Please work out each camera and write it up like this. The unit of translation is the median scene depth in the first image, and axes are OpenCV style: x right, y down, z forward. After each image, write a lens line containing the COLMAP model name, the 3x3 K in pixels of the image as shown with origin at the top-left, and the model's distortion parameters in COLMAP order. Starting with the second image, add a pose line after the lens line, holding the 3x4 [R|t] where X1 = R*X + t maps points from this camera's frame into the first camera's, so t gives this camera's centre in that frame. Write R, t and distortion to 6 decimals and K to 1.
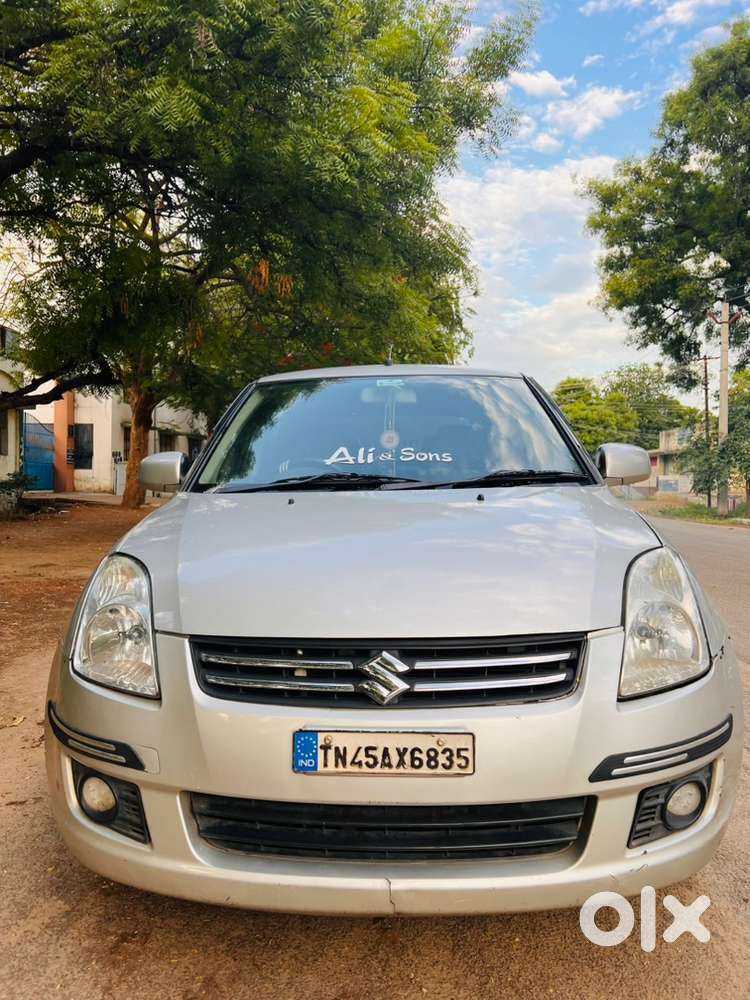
lens RADIAL K [[754.2, 0, 369.3], [0, 754.2, 495.5], [0, 0, 1]] dist [0.041741, -0.045785]
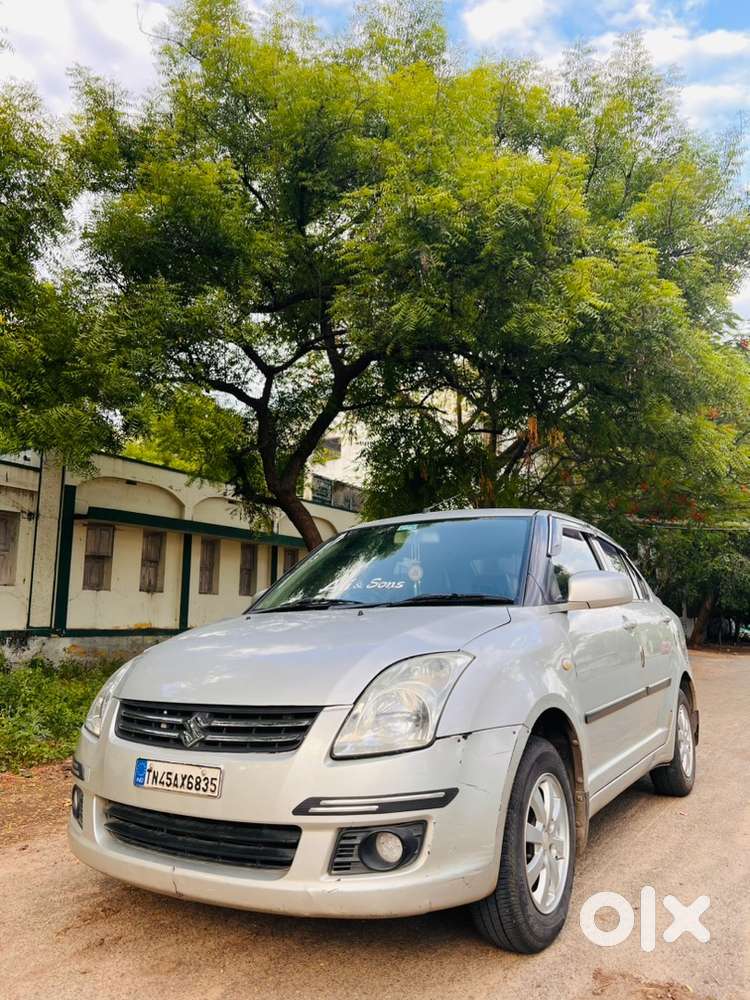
lens RADIAL K [[754.2, 0, 369.3], [0, 754.2, 495.5], [0, 0, 1]] dist [0.041741, -0.045785]
pose [[0.873247, -0.086117, -0.479608, 1.078114], [-0.006654, 0.982060, -0.188451, 0.062303], [0.487232, 0.167756, 0.857008, -0.209485]]
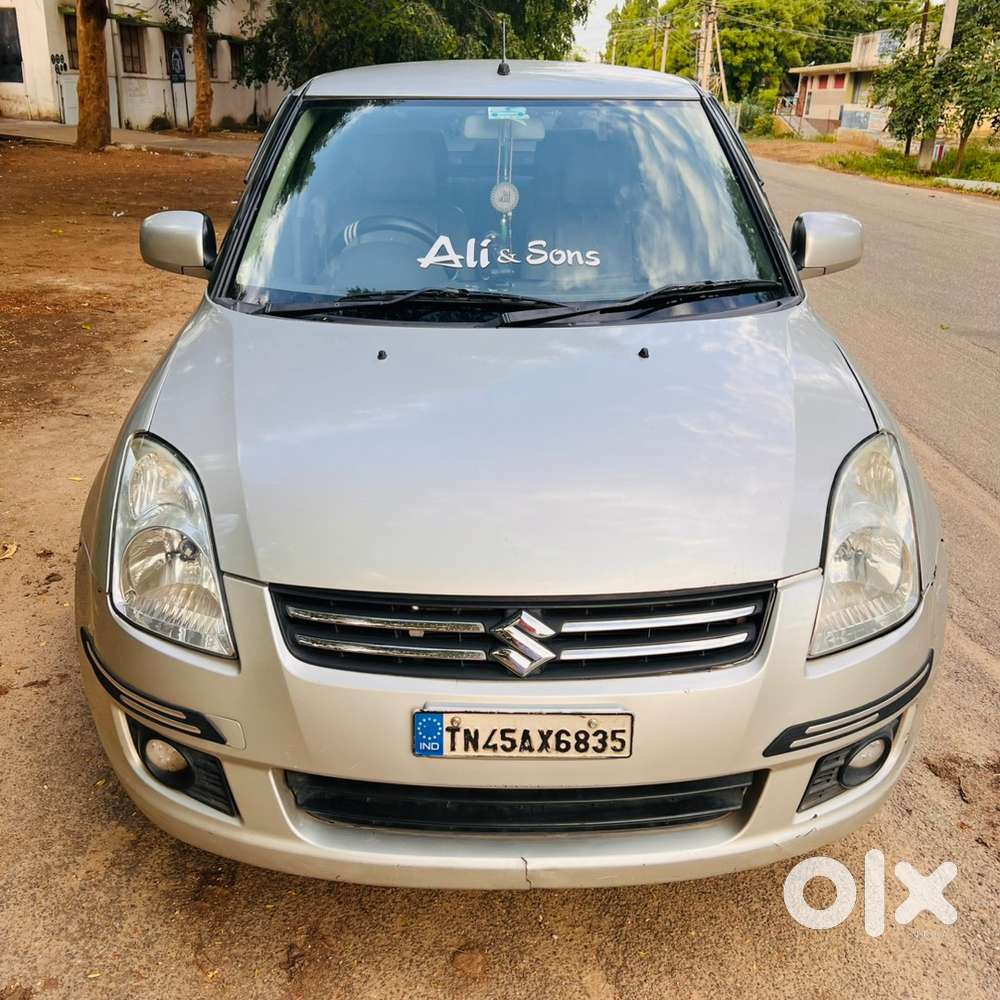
lens RADIAL K [[1007.7, 0, 500.0], [0, 1007.7, 500.0], [0, 0, 1]] dist [0.040850, -0.035485]
pose [[0.997997, -0.002428, 0.063215, -0.070839], [-0.019746, 0.937382, 0.347744, -0.265875], [-0.060101, -0.348296, 0.935456, 0.056775]]
